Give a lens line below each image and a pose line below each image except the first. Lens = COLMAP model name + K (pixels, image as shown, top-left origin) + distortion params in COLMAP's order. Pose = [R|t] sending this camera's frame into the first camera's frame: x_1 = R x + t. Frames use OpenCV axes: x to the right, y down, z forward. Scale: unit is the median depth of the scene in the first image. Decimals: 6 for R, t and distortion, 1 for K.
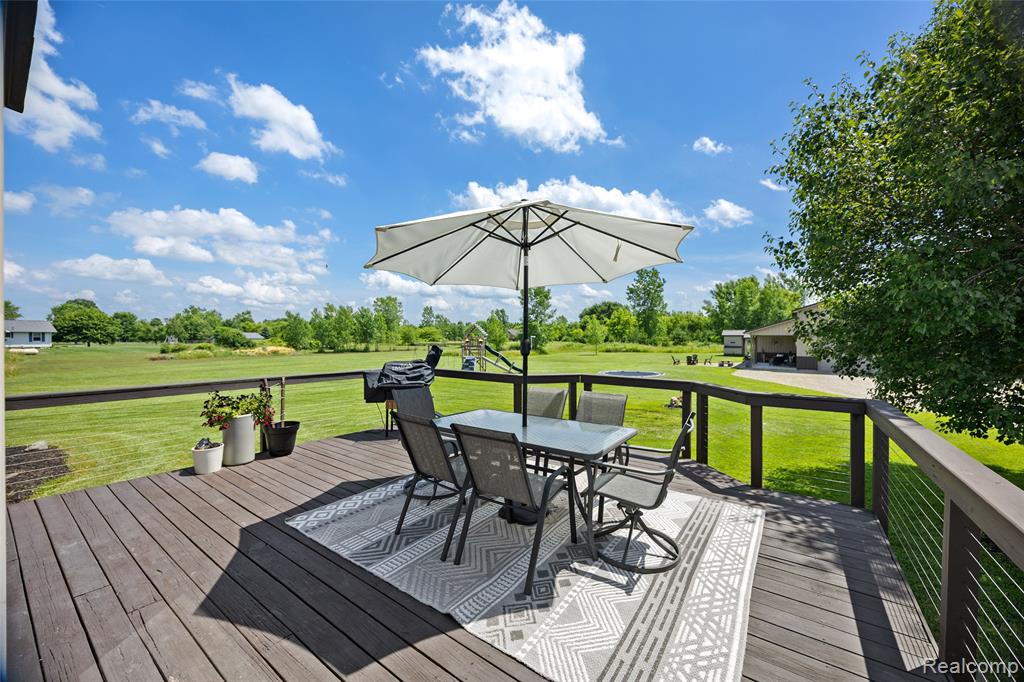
lens RADIAL K [[388.7, 0, 512.0], [0, 388.7, 341.0], [0, 0, 1]] dist [-0.000149, -0.000018]
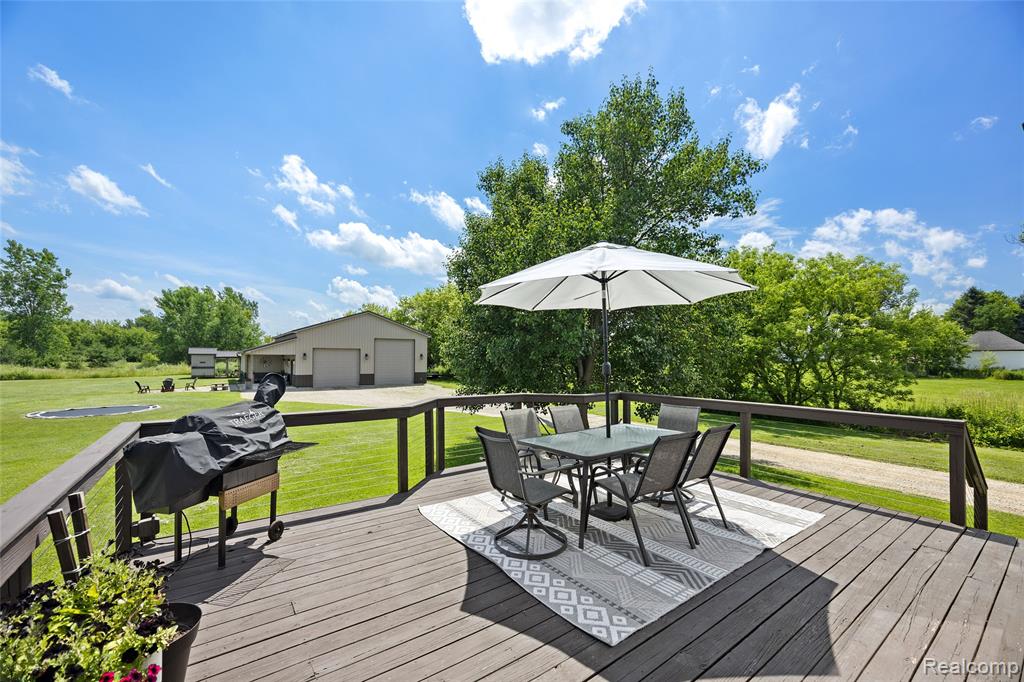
lens RADIAL K [[414.6, 0, 513.8], [0, 414.6, 352.5], [0, 0, 1]] dist [-0.000218, 0.000004]
pose [[0.311610, 0.012258, 0.950131, -1.149481], [0.005122, 0.999881, -0.014579, -0.015163], [-0.950196, 0.009409, 0.311510, 0.824995]]
